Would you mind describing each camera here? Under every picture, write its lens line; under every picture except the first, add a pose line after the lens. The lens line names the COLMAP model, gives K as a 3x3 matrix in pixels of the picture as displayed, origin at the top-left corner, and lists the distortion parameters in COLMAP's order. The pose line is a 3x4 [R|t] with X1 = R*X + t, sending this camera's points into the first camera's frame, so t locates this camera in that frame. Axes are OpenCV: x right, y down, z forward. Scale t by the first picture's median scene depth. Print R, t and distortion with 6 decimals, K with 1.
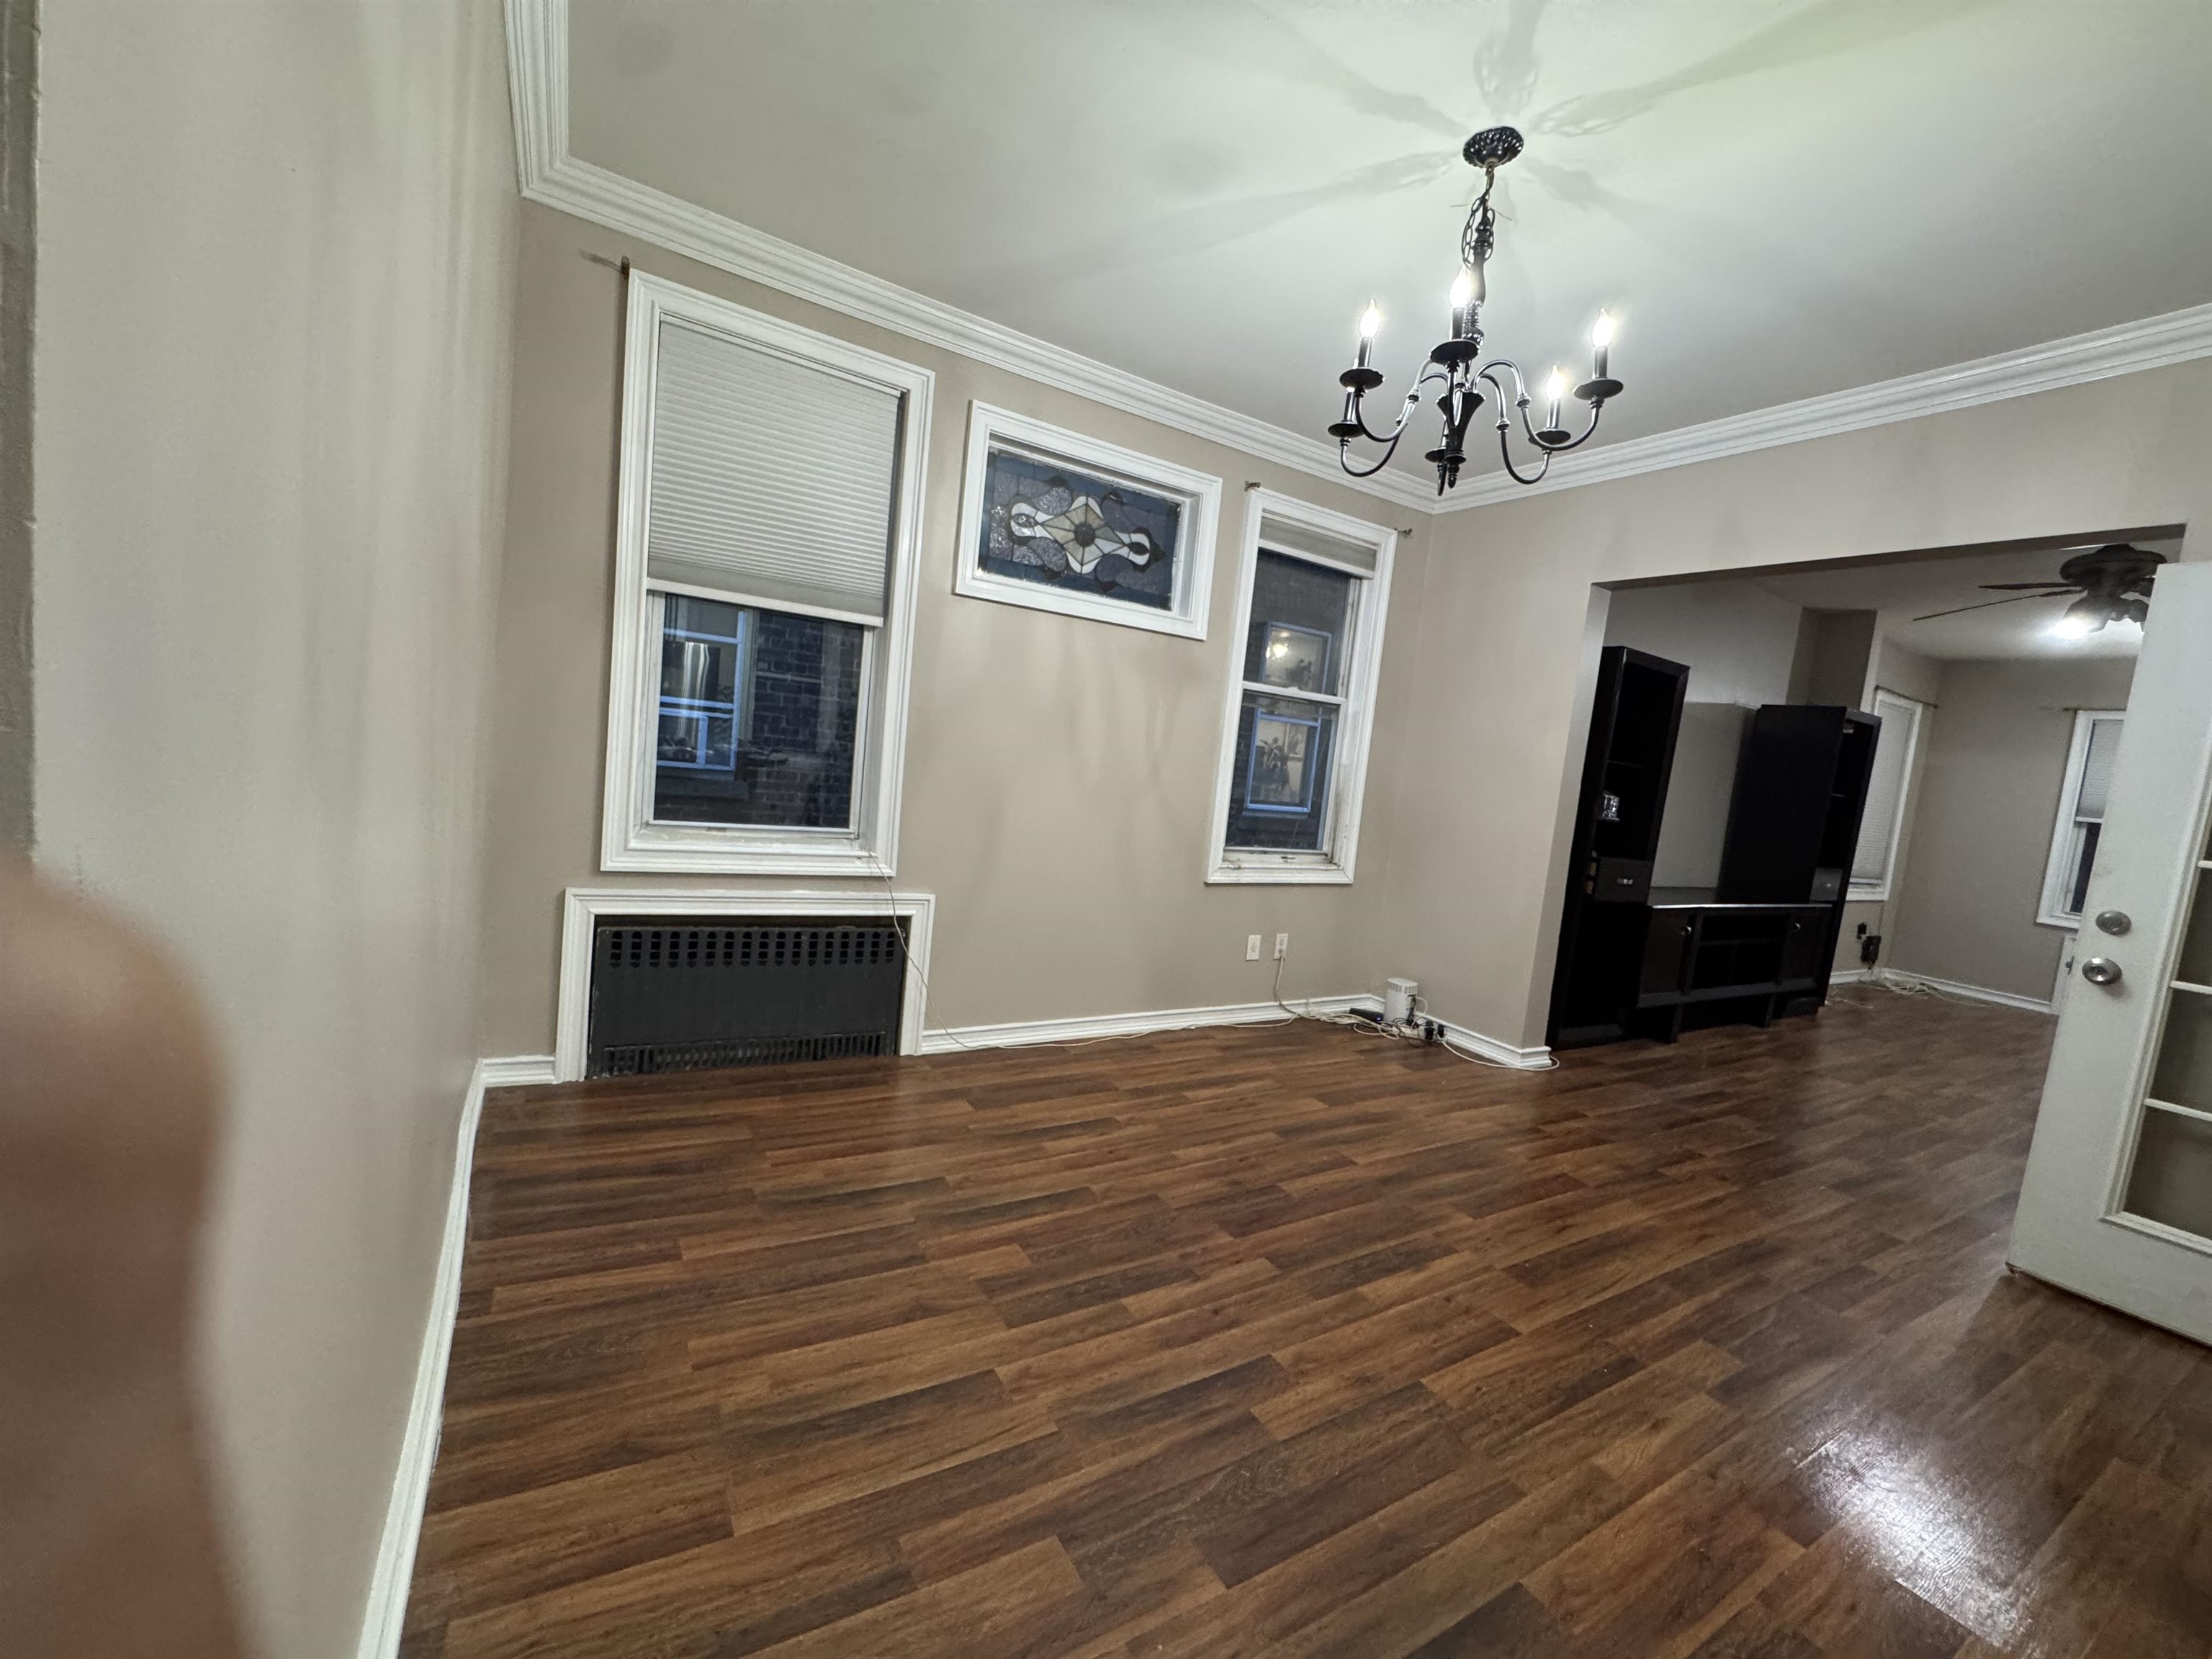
lens RADIAL K [[891.3, 0, 1110.5], [0, 891.3, 836.6], [0, 0, 1]] dist [-0.003465, 0.000172]
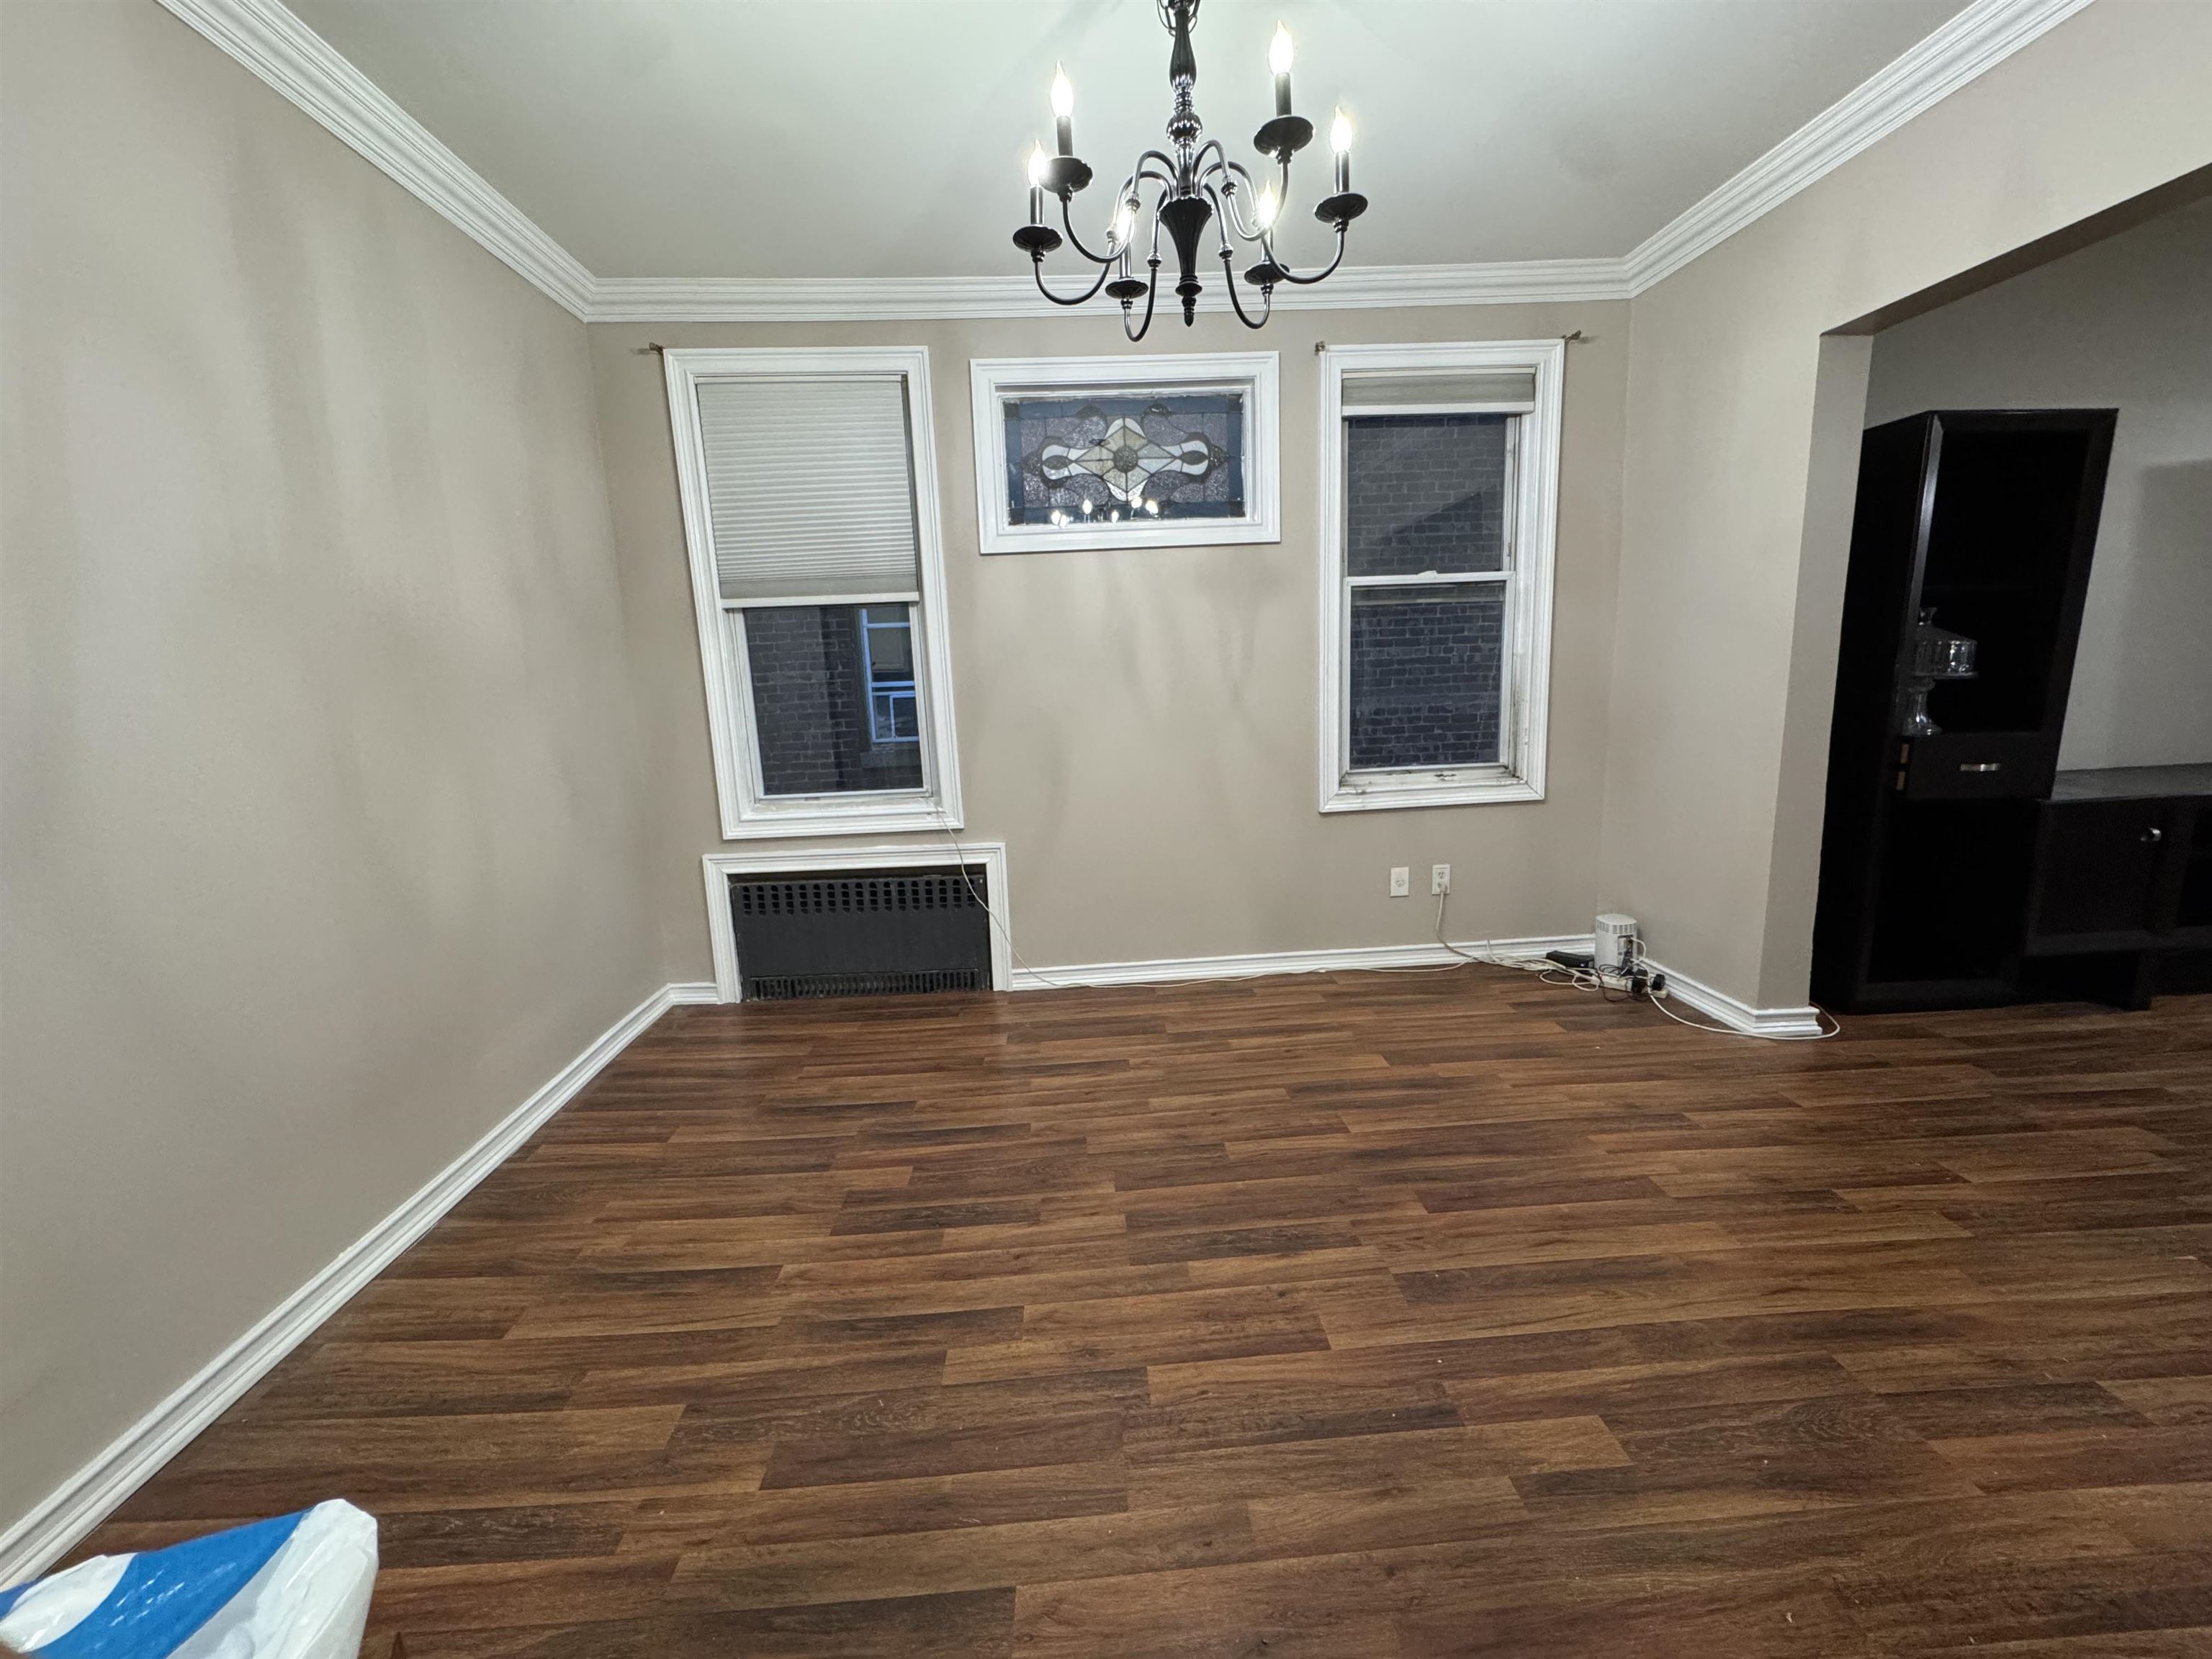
lens RADIAL K [[891.3, 0, 1109.5], [0, 891.3, 836.2], [0, 0, 1]] dist [-0.003465, 0.000172]
pose [[0.870452, -0.052486, -0.489447, 0.469076], [0.086872, 0.995073, 0.047790, 0.018931], [0.484527, -0.084118, 0.870723, 0.146466]]
